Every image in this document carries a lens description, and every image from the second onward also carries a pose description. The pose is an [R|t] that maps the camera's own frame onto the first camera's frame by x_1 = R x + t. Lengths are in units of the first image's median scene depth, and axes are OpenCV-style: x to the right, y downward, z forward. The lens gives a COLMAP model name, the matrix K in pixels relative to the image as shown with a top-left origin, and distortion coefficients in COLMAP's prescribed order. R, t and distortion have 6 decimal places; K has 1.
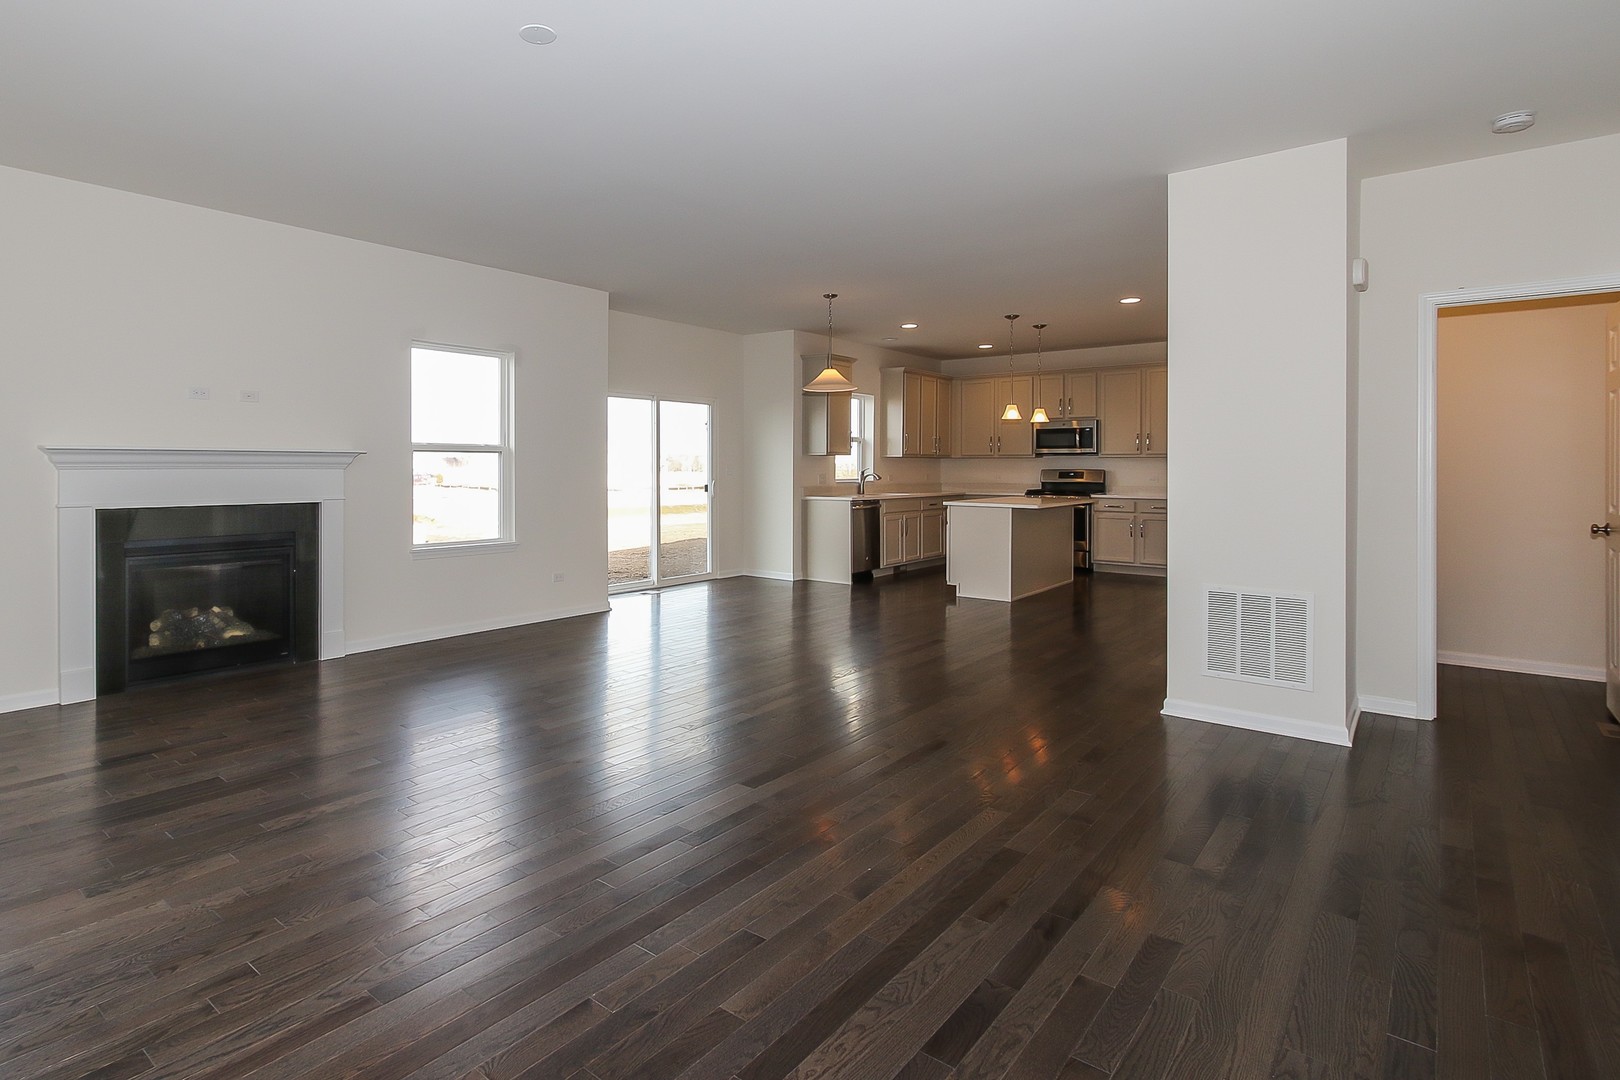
lens RADIAL K [[808.8, 0, 701.0], [0, 808.8, 467.2], [0, 0, 1]] dist [-0.016297, 0.000041]
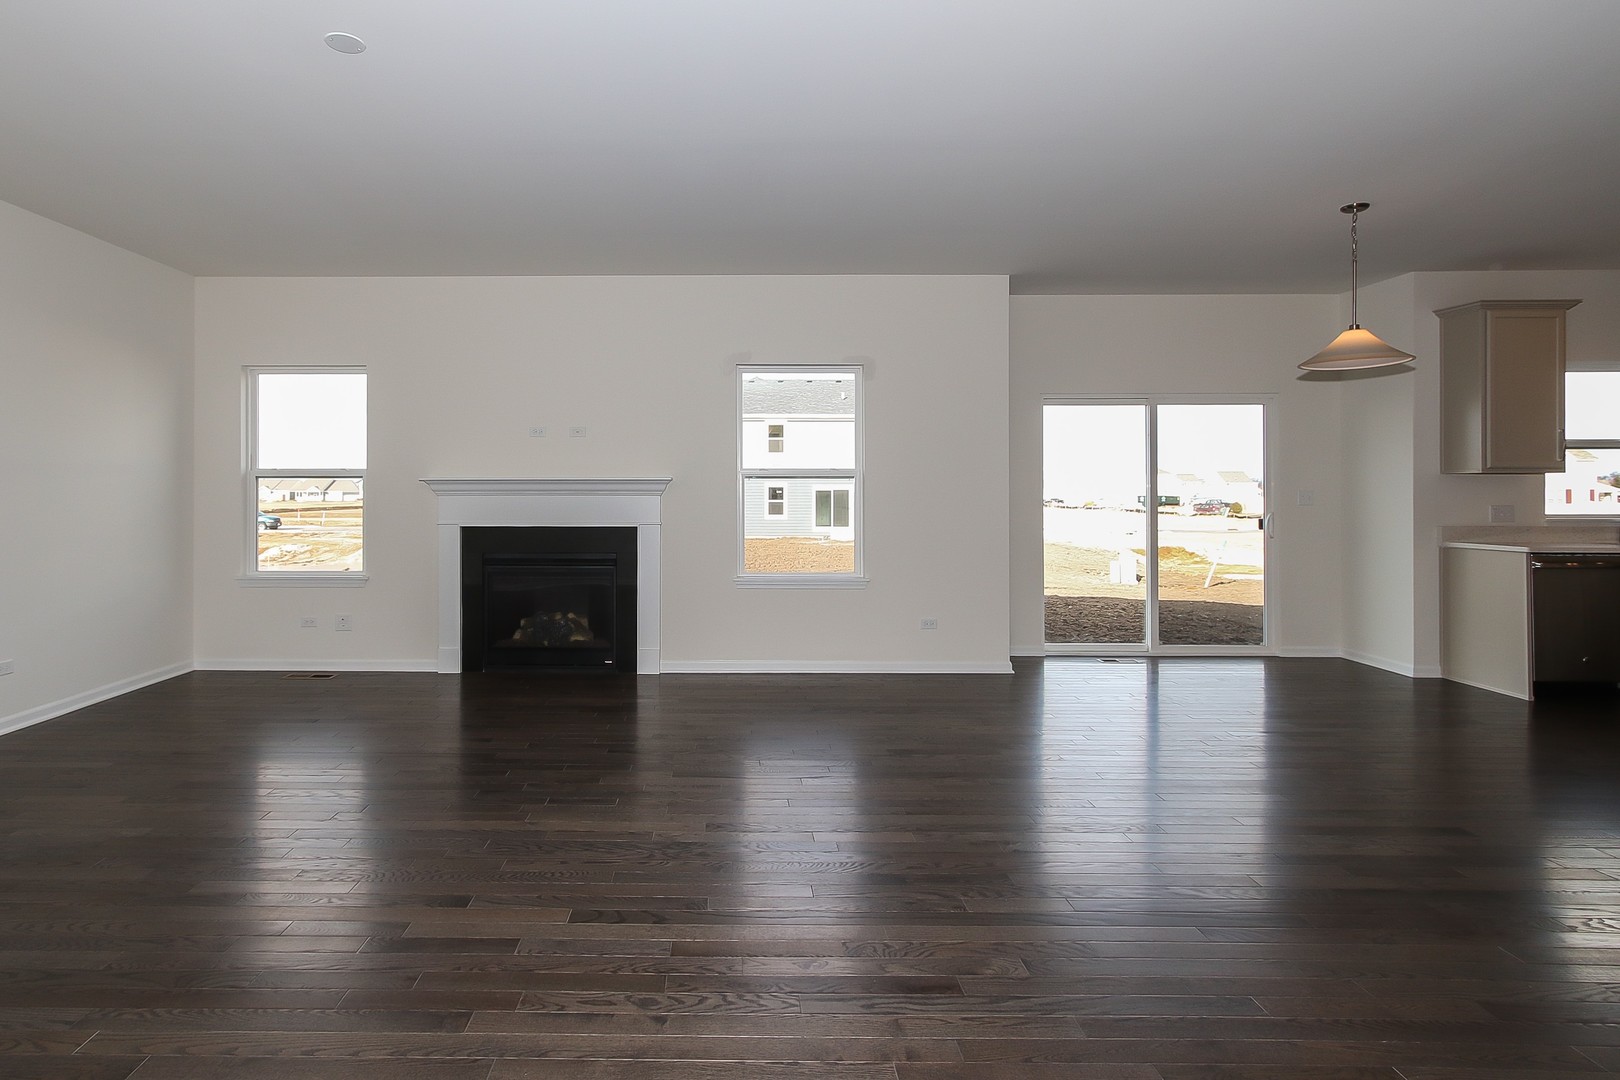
lens RADIAL K [[833.7, 0, 763.3], [0, 833.7, 488.7], [0, 0, 1]] dist [-0.004692, -0.000716]
pose [[0.670215, -0.006435, -0.742139, 0.246998], [0.000376, 0.999965, -0.008331, 0.001297], [0.742167, 0.005305, 0.670194, 0.200855]]
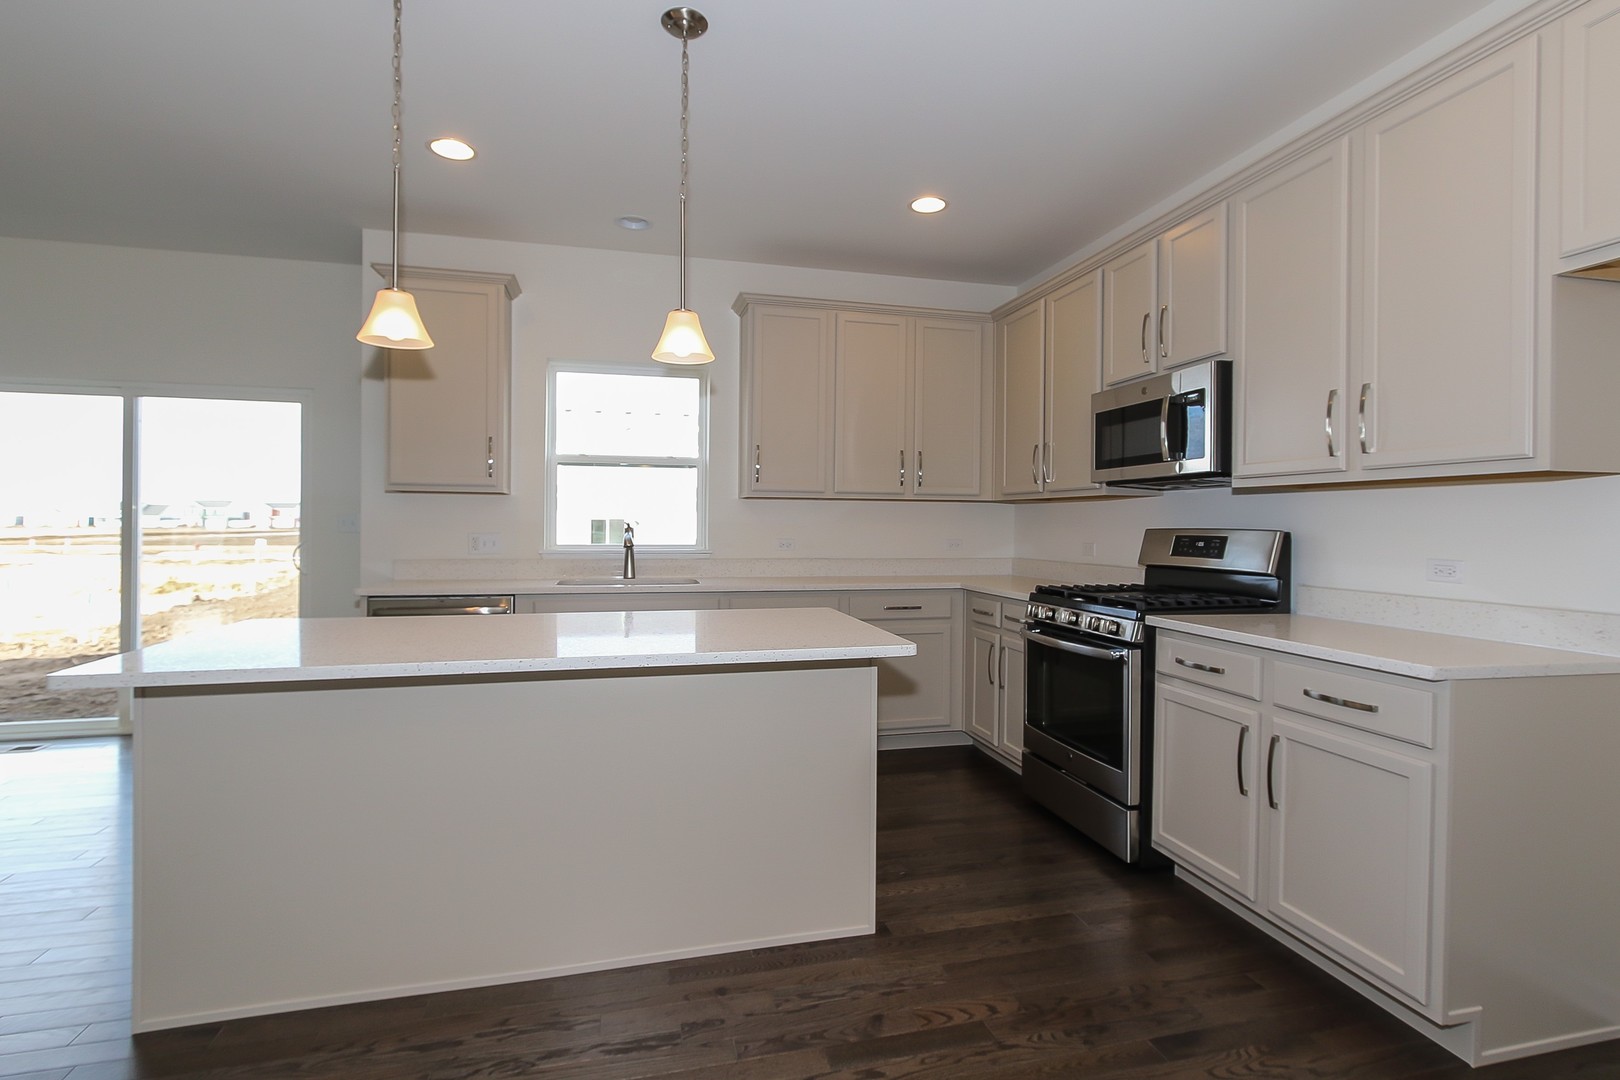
lens RADIAL K [[770.9, 0, 810.0], [0, 770.9, 540.0], [0, 0, 1]] dist [-0.000587, -0.000240]
pose [[0.823501, 0.015857, -0.567094, 0.605484], [-0.005076, 0.999775, 0.020585, 0.001975], [0.567293, -0.014074, 0.823396, 0.784098]]
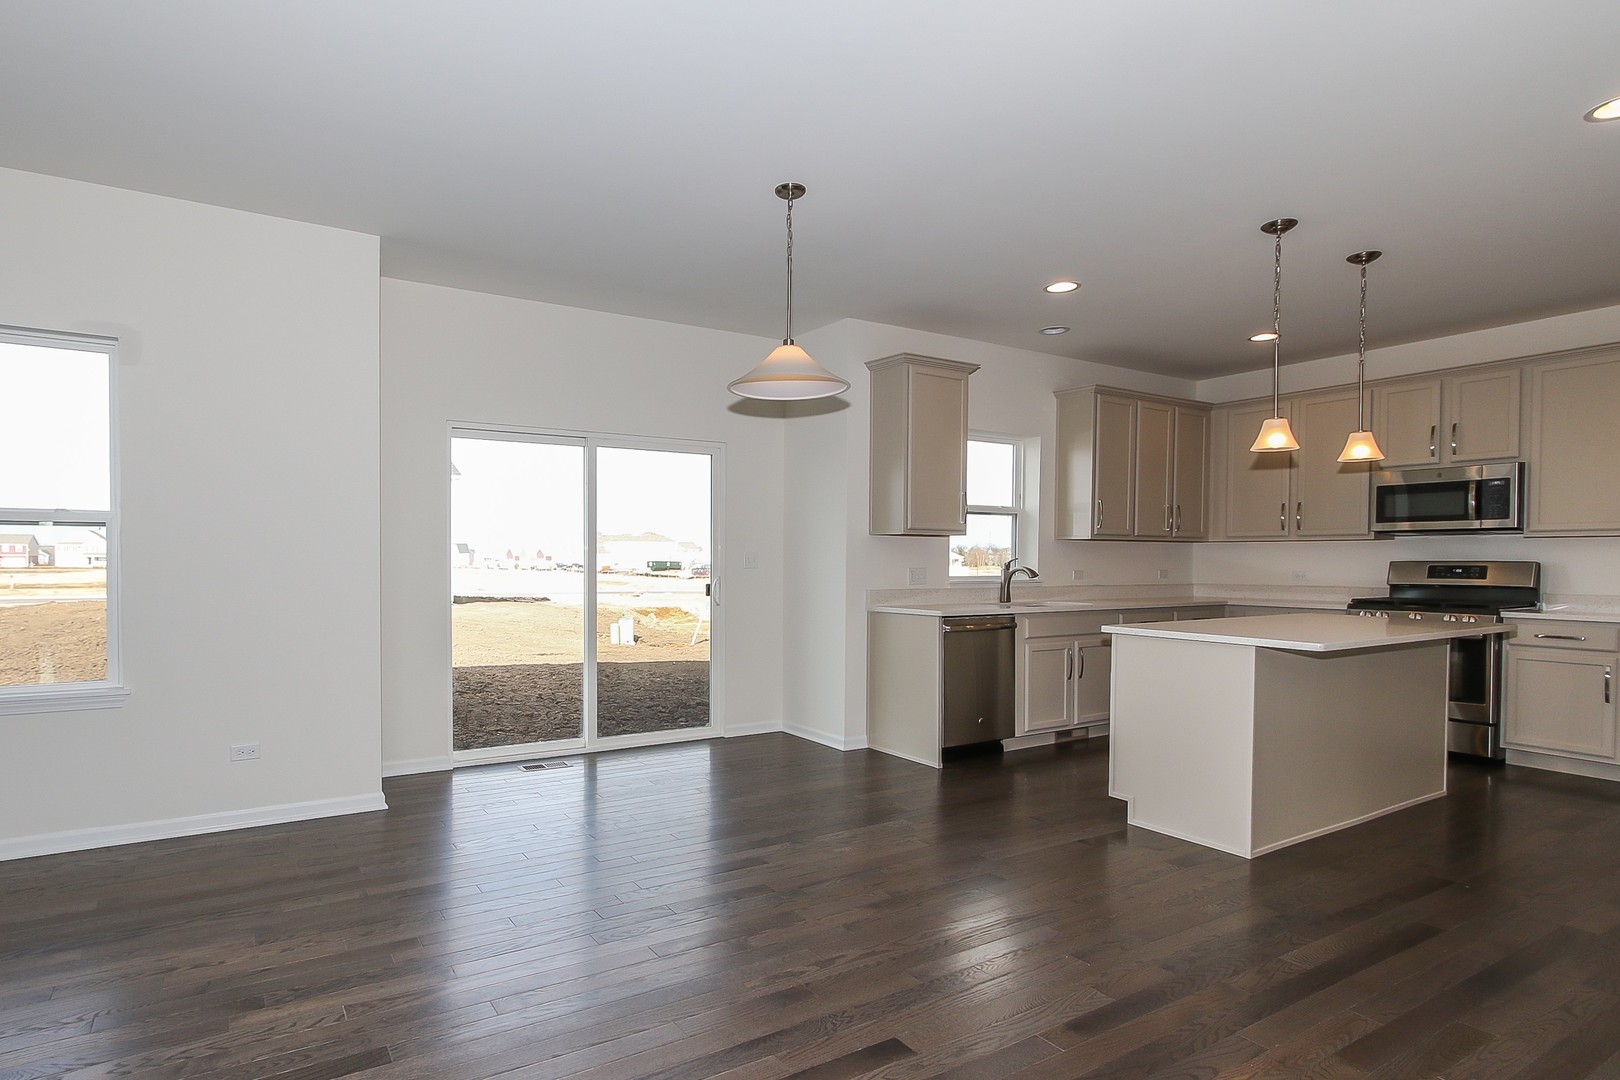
lens RADIAL K [[813.5, 0, 710.7], [0, 813.5, 577.0], [0, 0, 1]] dist [-0.000503, 0.000845]
pose [[0.943866, 0.006820, -0.330258, 0.210632], [-0.000505, 0.999815, 0.019203, 0.003937], [0.330328, -0.017959, 0.943695, 0.406859]]
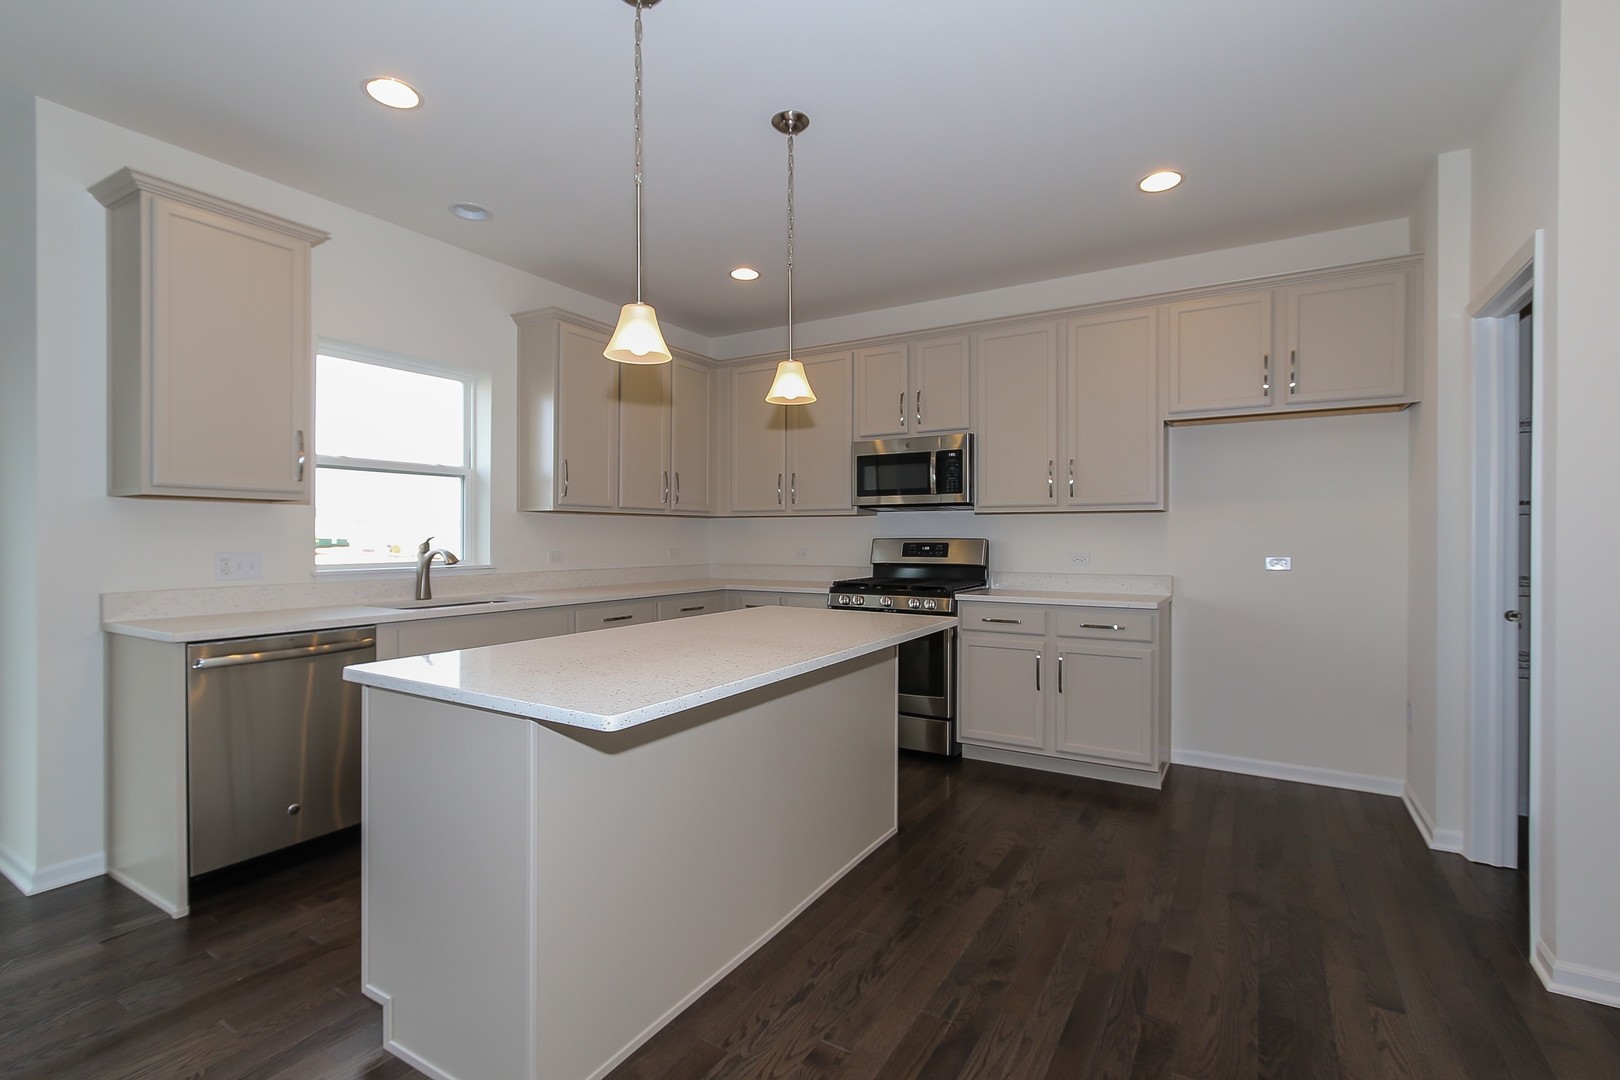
lens RADIAL K [[754.4, 0, 786.7], [0, 754.4, 540.4], [0, 0, 1]] dist [-0.000474, 0.000076]
pose [[0.986712, -0.003149, 0.162447, 0.358151], [0.002260, 0.999981, 0.005656, 0.001370], [-0.162462, -0.005214, 0.986701, 0.664163]]
